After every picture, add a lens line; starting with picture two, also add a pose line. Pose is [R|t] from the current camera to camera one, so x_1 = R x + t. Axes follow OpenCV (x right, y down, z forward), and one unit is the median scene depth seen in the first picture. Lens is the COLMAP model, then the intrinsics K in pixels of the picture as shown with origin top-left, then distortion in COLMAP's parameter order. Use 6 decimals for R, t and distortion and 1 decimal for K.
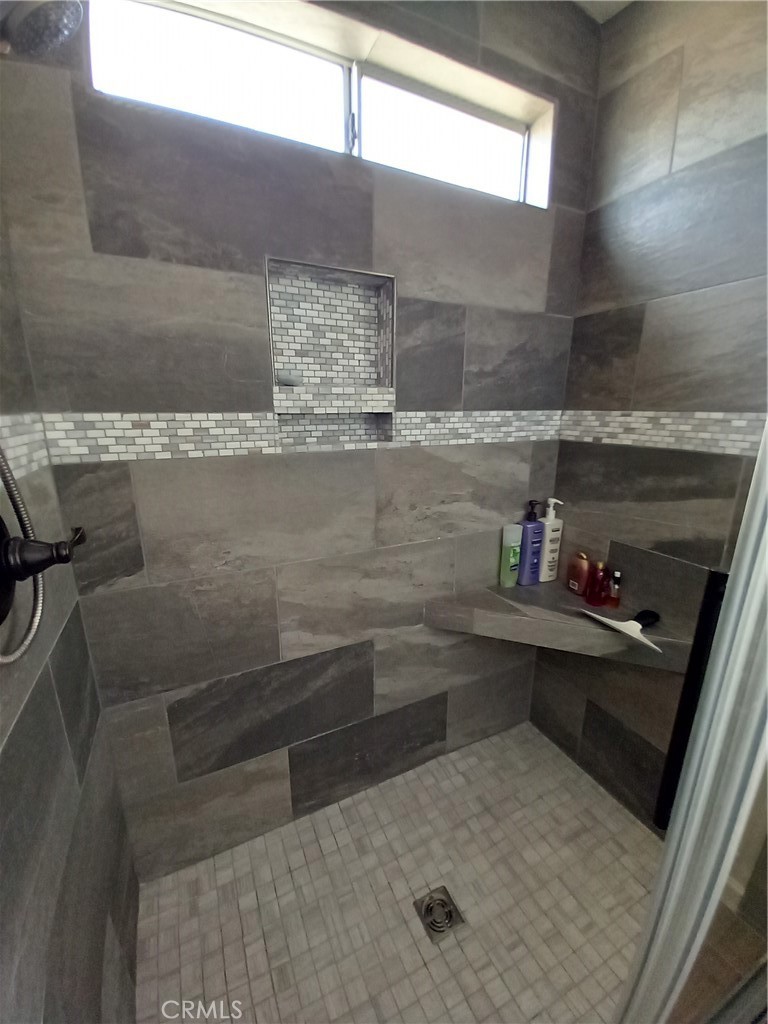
lens RADIAL K [[409.3, 0, 380.7], [0, 409.3, 506.8], [0, 0, 1]] dist [0.006510, -0.008384]
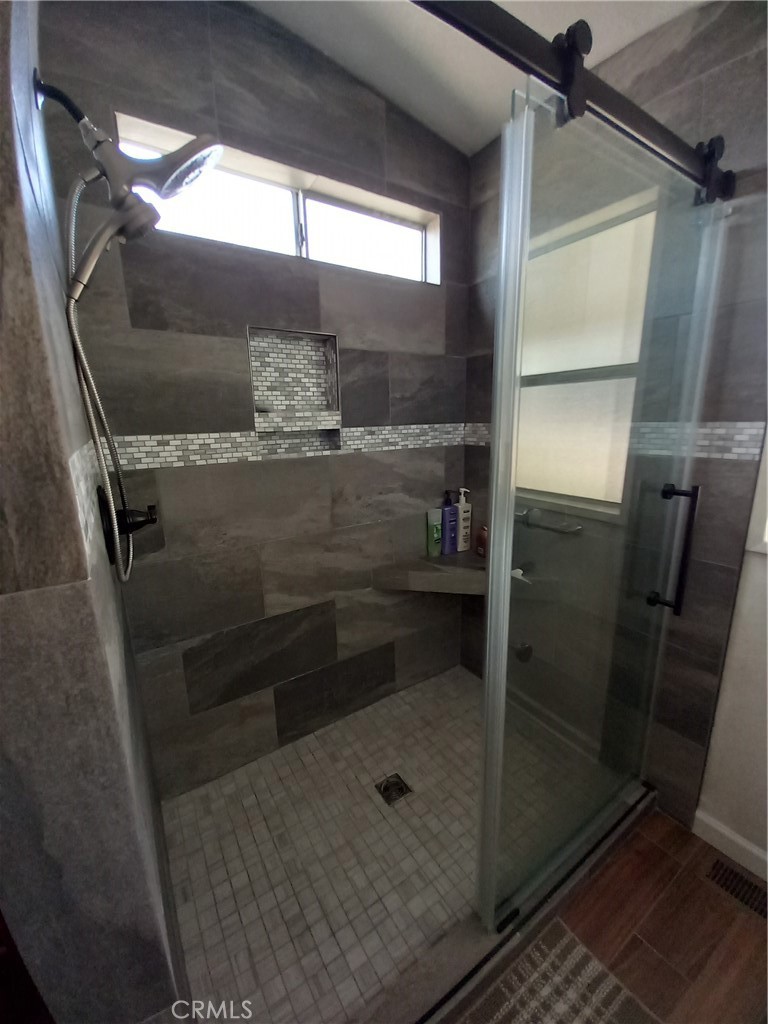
lens RADIAL K [[409.3, 0, 385.6], [0, 409.3, 508.6], [0, 0, 1]] dist [0.006510, -0.008384]
pose [[0.989962, -0.053687, 0.130737, -0.014263], [0.056970, 0.998144, -0.021505, 0.080975], [-0.129340, 0.028738, 0.991184, -0.400421]]
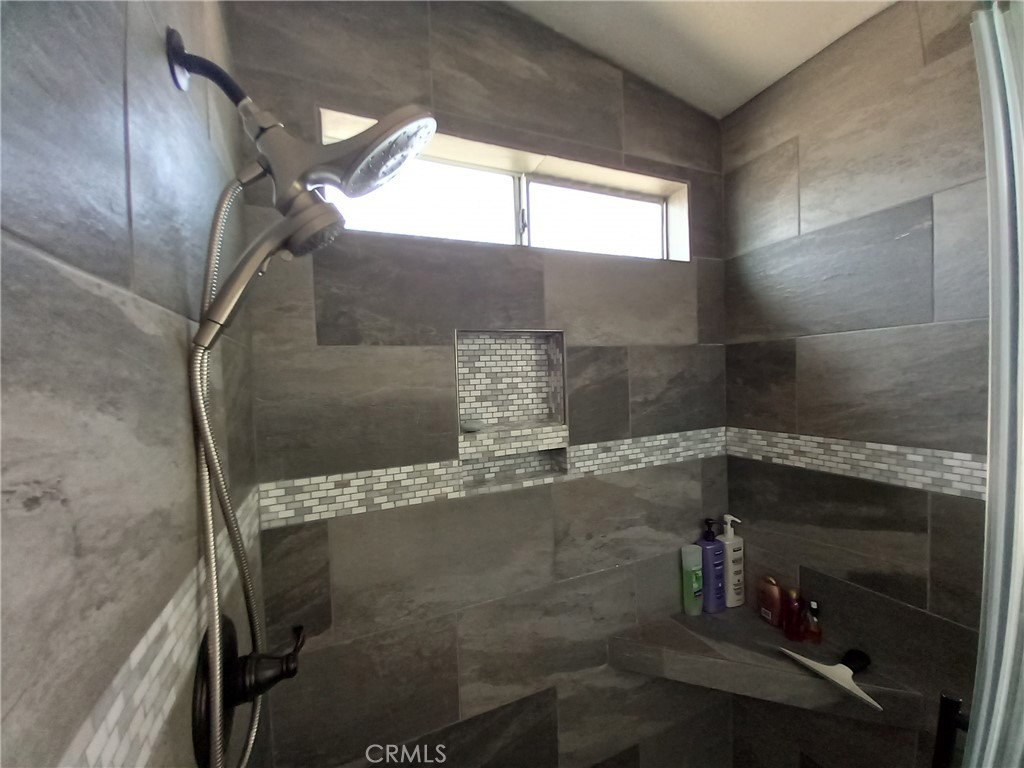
lens RADIAL K [[409.3, 0, 505.4], [0, 409.3, 381.2], [0, 0, 1]] dist [0.006510, -0.008384]
pose [[0.998225, -0.036972, -0.046700, -0.073853], [0.025469, 0.973687, -0.226464, -0.165958], [0.053844, 0.224872, 0.972899, -0.072583]]
